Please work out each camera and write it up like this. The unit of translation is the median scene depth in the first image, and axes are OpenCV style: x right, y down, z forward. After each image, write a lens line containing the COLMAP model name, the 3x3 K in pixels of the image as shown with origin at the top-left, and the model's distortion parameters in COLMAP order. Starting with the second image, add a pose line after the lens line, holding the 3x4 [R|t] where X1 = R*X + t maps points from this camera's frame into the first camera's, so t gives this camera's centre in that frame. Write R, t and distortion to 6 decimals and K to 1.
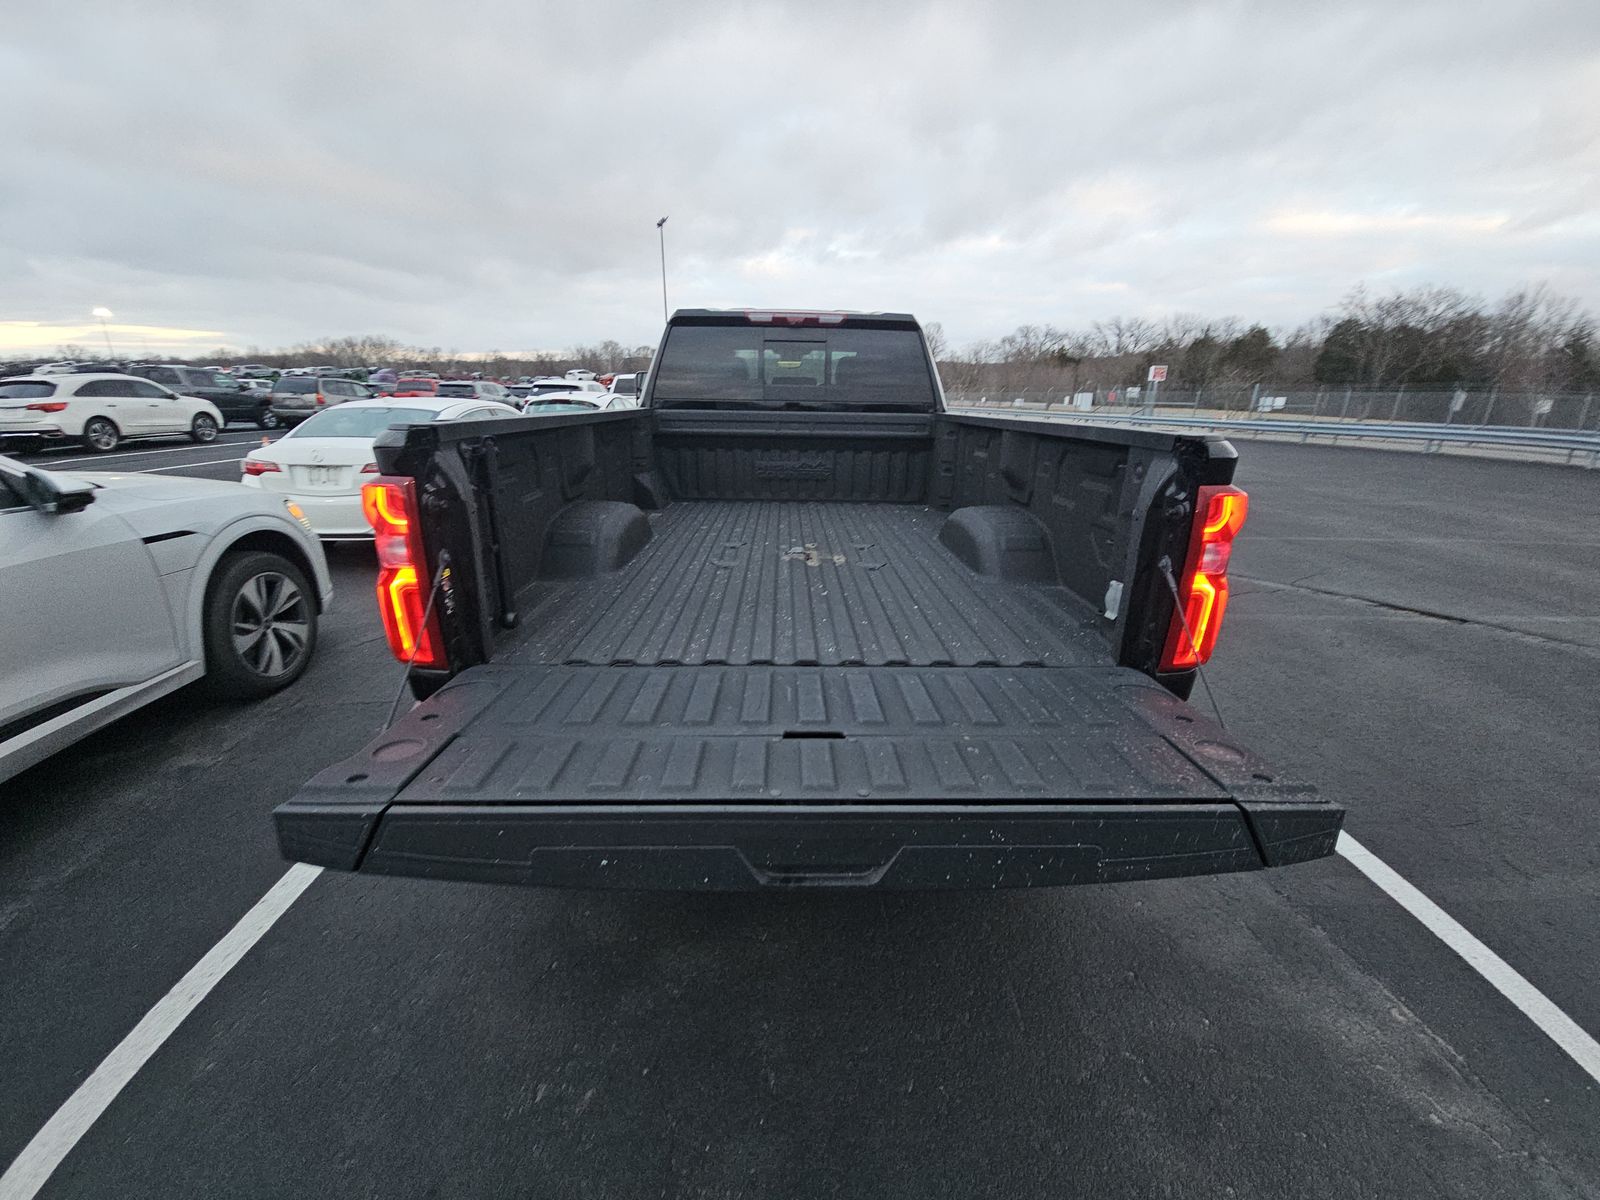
lens RADIAL K [[645.1, 0, 796.0], [0, 645.1, 612.8], [0, 0, 1]] dist [0.014902, -0.011131]
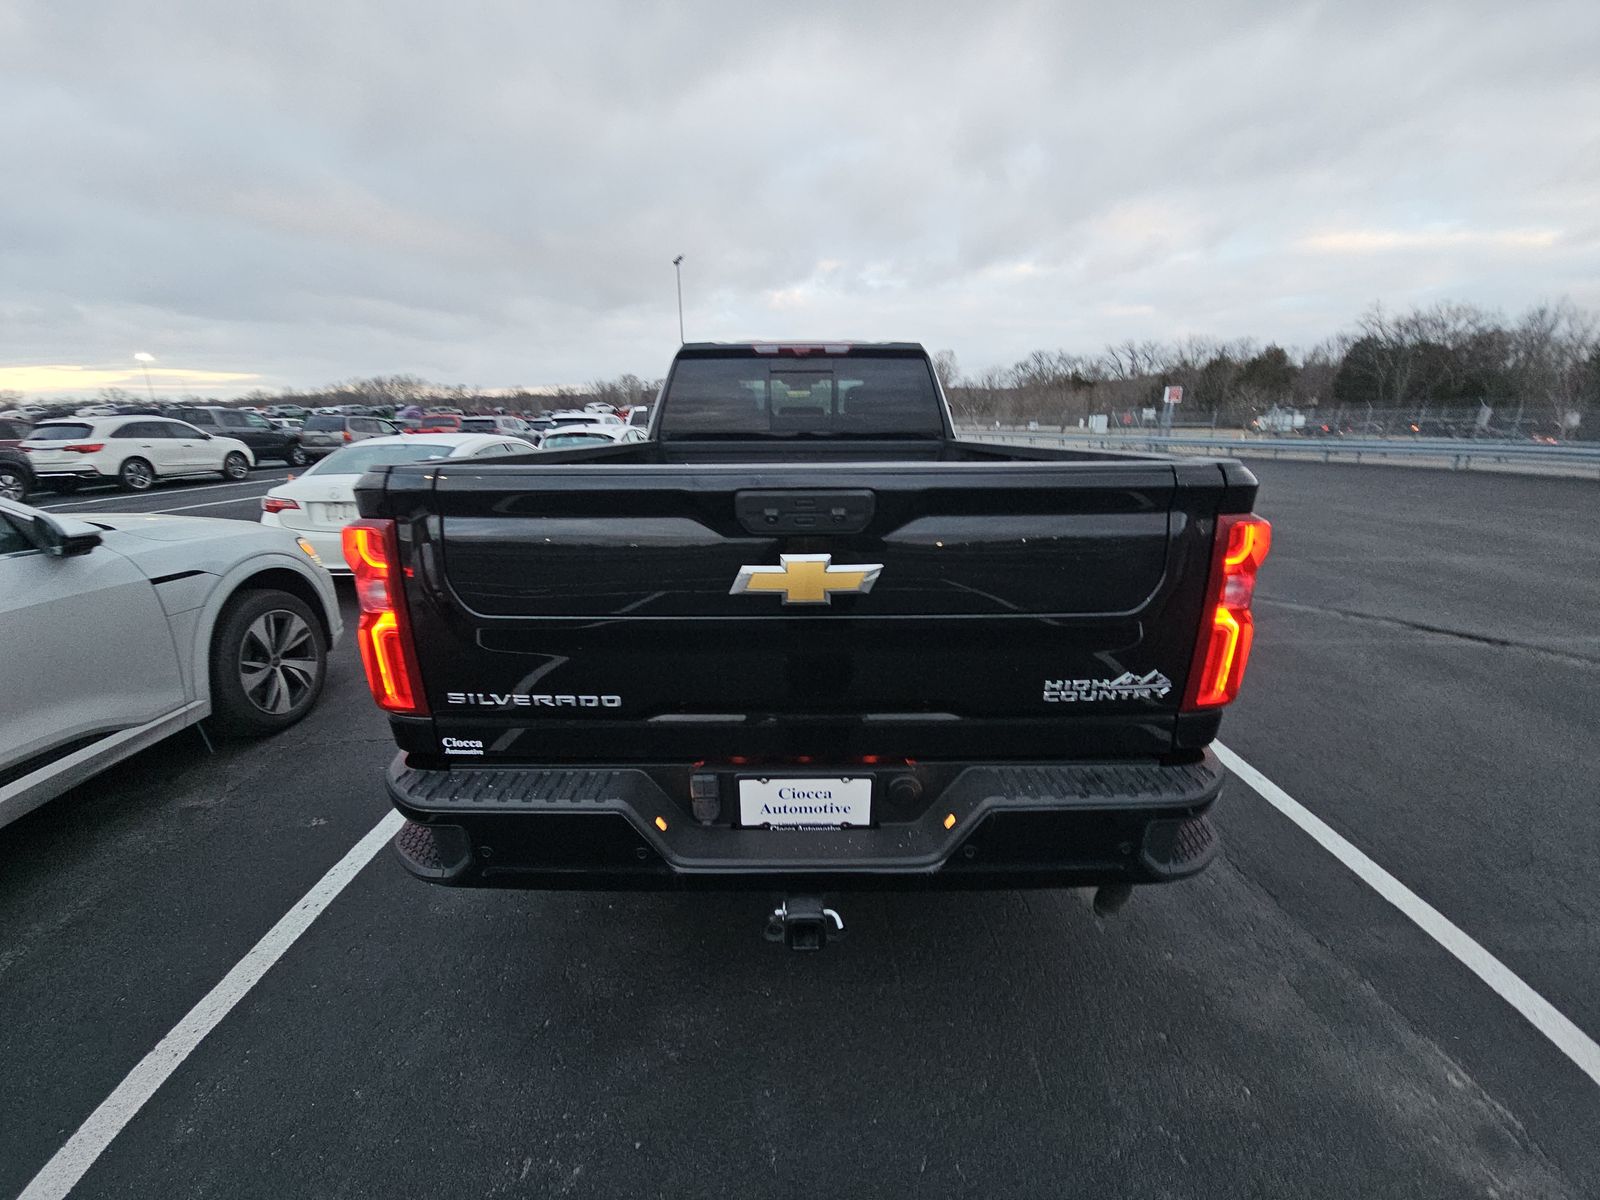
lens RADIAL K [[645.1, 0, 796.0], [0, 645.1, 612.8], [0, 0, 1]] dist [0.014902, -0.011131]
pose [[0.999568, -0.011574, -0.027032, 0.006805], [0.010491, 0.999150, -0.039859, -0.004520], [0.027470, 0.039558, 0.998840, 0.009793]]
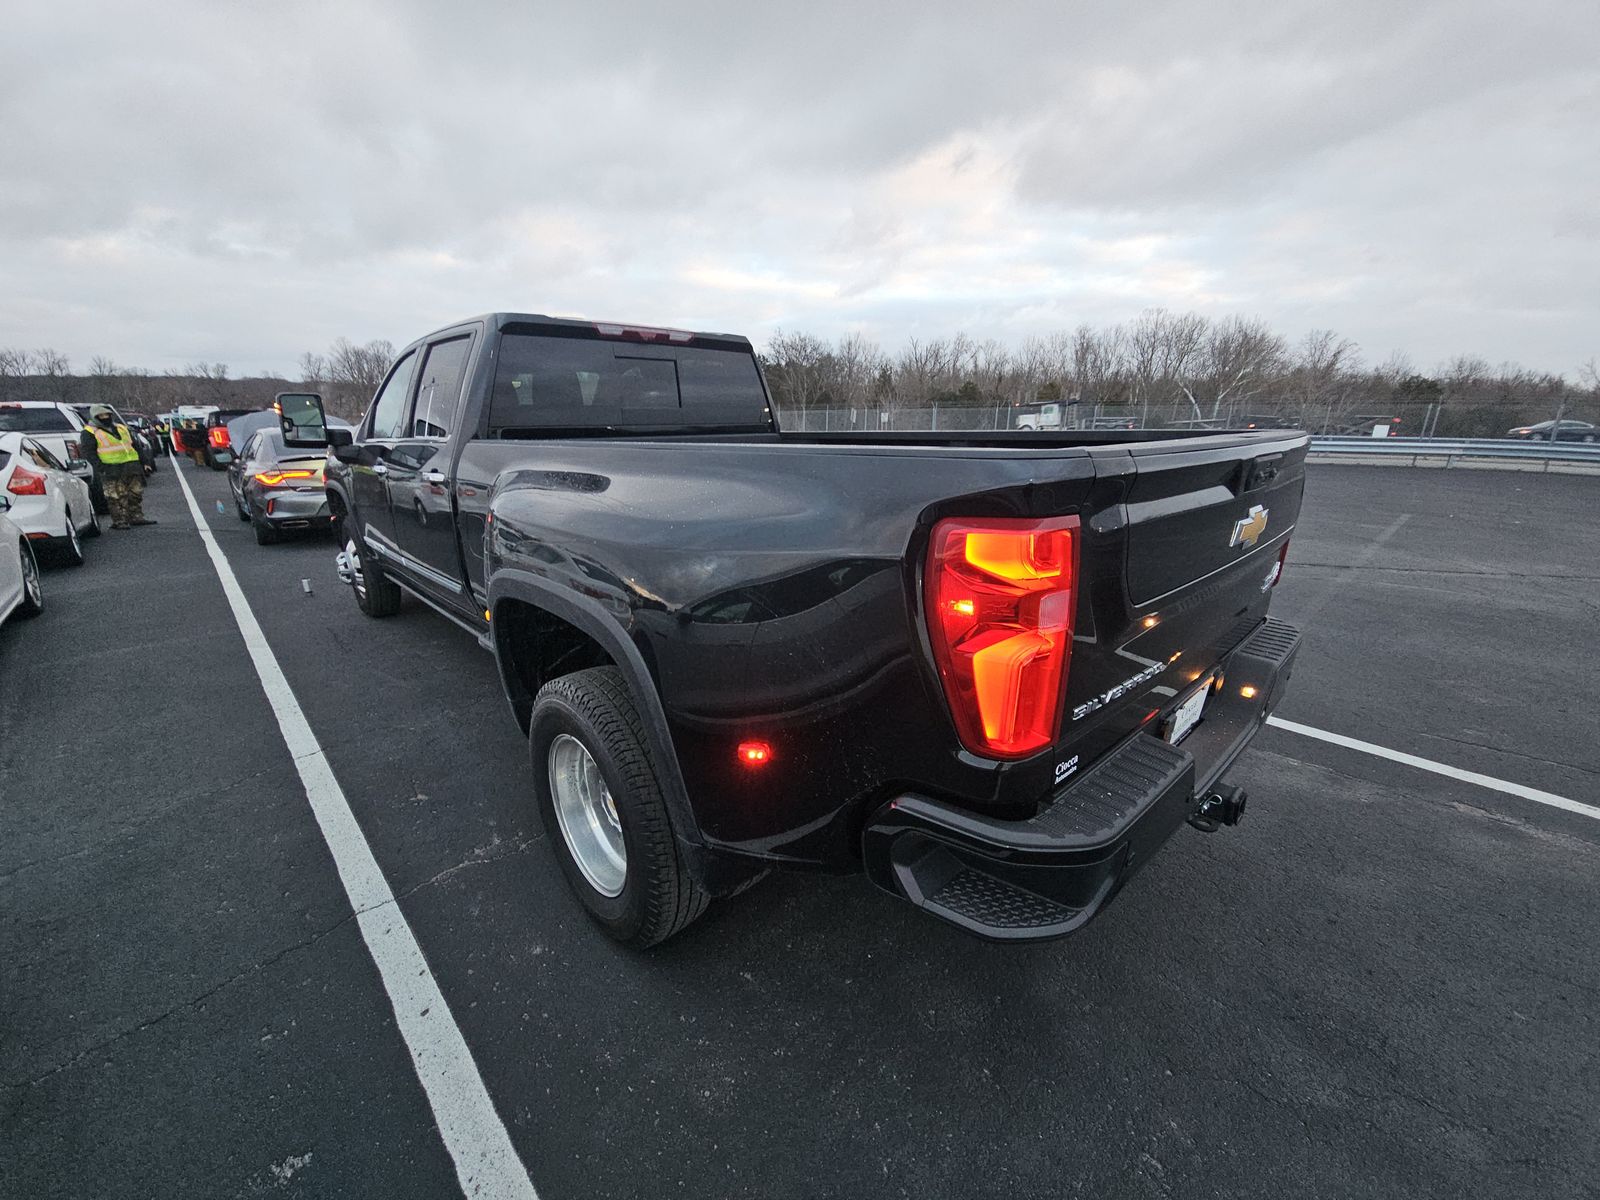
lens RADIAL K [[649.4, 0, 801.2], [0, 649.4, 623.2], [0, 0, 1]] dist [0.000820, -0.000069]
pose [[0.739664, -0.224756, 0.634336, -0.264783], [0.237823, 0.969061, 0.066043, -0.041010], [-0.629554, 0.102010, 0.770231, 0.115706]]
